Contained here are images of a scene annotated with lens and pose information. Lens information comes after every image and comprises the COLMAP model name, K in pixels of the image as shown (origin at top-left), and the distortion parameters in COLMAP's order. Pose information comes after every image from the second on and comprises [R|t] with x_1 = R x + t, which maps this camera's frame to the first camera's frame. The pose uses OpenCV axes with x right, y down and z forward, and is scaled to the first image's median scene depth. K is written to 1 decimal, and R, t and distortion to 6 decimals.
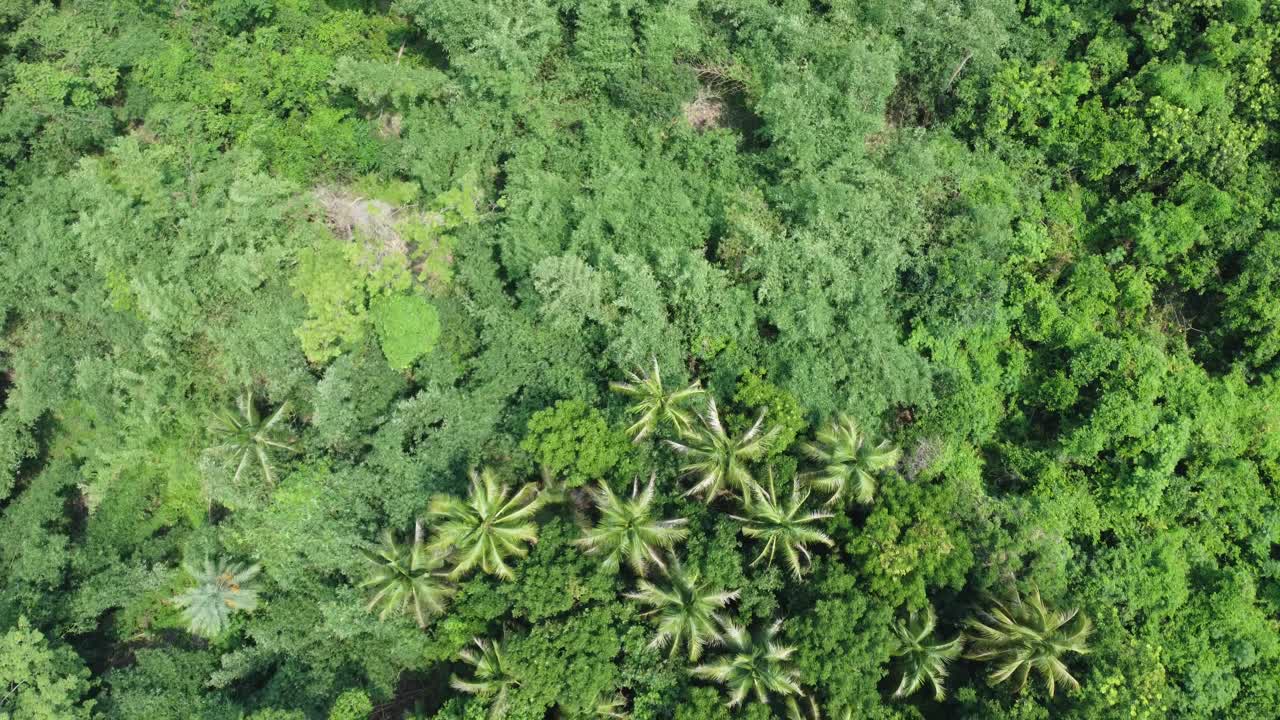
lens RADIAL K [[1015.8, 0, 640.0], [0, 1015.8, 360.0], [0, 0, 1]] dist [-0.023666, 0.012881]
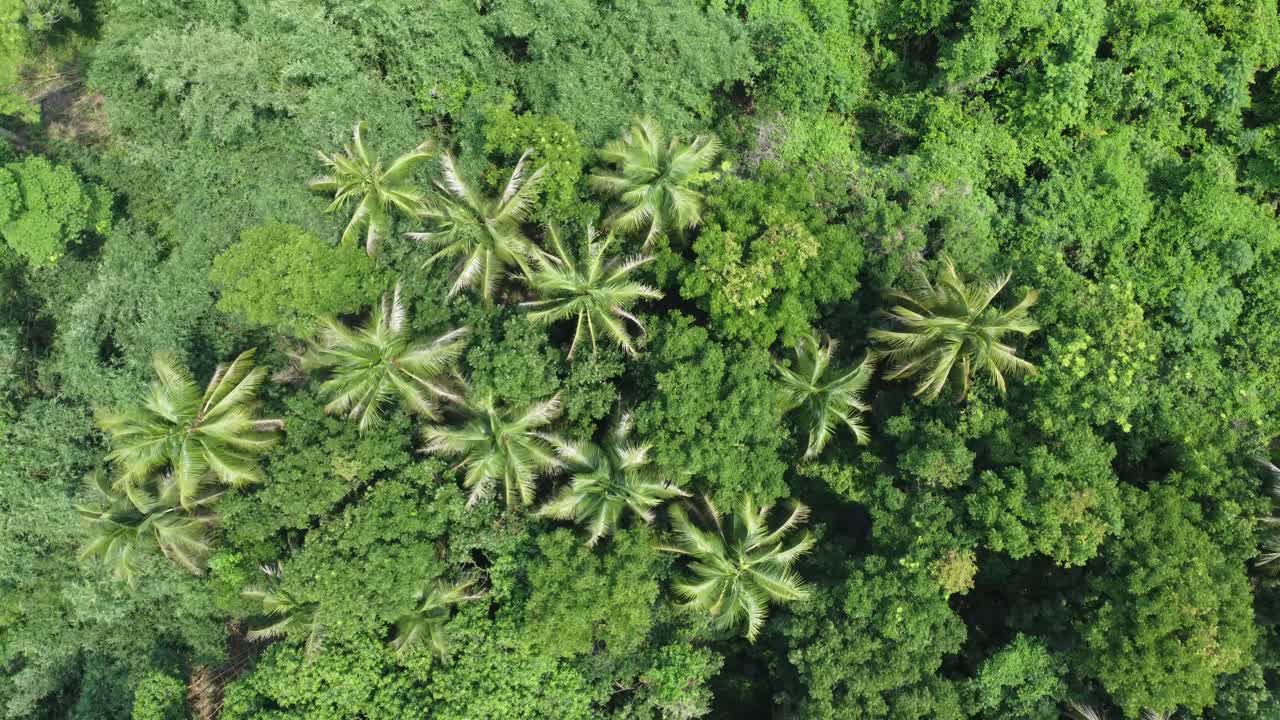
lens RADIAL K [[1014.1, 0, 640.0], [0, 1014.1, 360.0], [0, 0, 1]] dist [0.002998, -0.010854]
pose [[0.945800, -0.324597, -0.009983, 0.147007], [0.321038, 0.929914, 0.179429, 0.078686], [-0.048959, -0.172909, 0.983720, 0.243896]]
